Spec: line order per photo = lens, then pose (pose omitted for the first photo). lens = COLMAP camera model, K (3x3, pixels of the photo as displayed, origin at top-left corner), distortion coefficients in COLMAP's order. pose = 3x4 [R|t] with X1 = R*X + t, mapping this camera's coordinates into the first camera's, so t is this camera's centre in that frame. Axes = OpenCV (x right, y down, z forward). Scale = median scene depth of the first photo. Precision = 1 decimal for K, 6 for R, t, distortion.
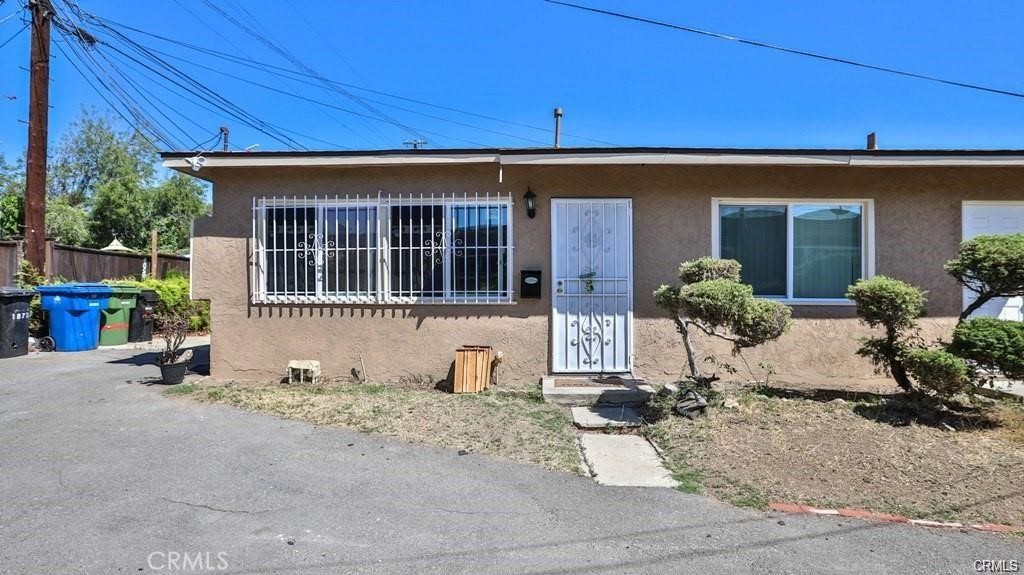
lens RADIAL K [[516.6, 0, 517.0], [0, 516.6, 301.9], [0, 0, 1]] dist [-0.056702, 0.026233]
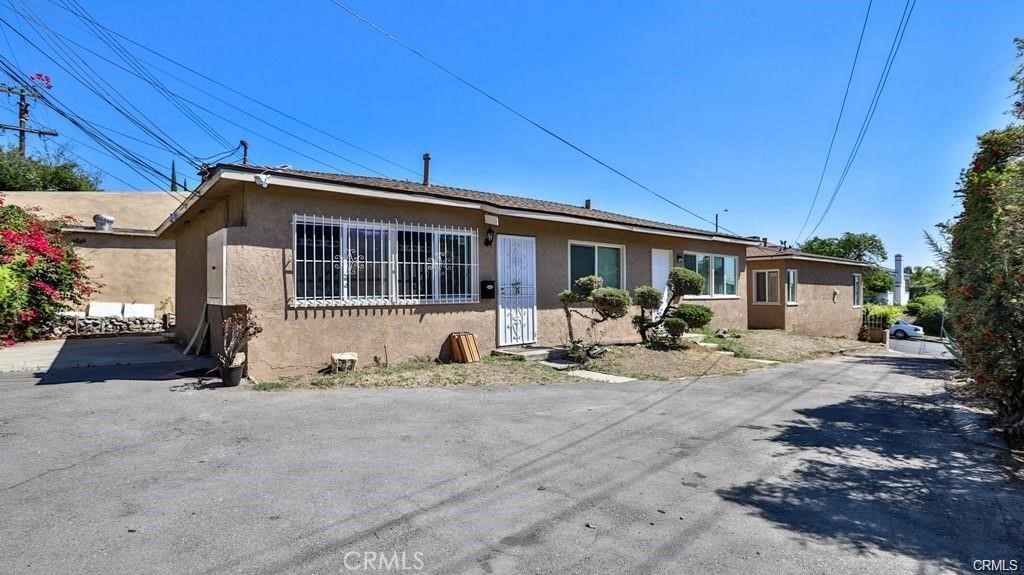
lens RADIAL K [[530.6, 0, 527.2], [0, 530.6, 258.9], [0, 0, 1]] dist [-0.006163, -0.000833]
pose [[0.717985, 0.035695, 0.695143, -0.972368], [0.025434, 0.996672, -0.077449, 0.000216], [-0.695594, 0.073288, 0.714687, -0.206285]]
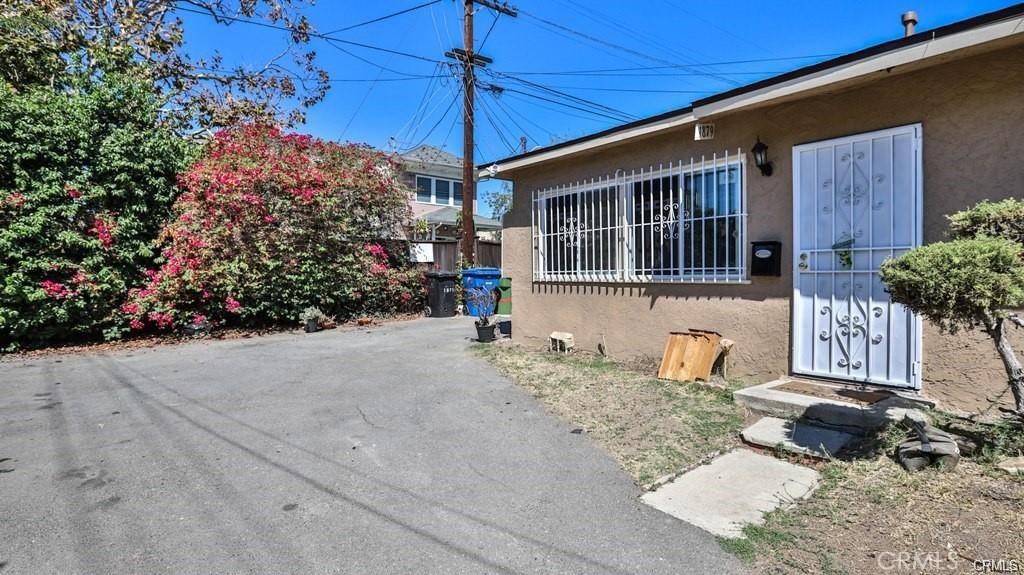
lens RADIAL K [[517.1, 0, 518.3], [0, 517.1, 286.1], [0, 0, 1]] dist [-0.043147, 0.021240]
pose [[0.646729, 0.012377, -0.762619, 0.379696], [-0.018270, 0.999833, 0.000733, 0.014612], [0.762501, 0.013459, 0.646847, 0.193356]]
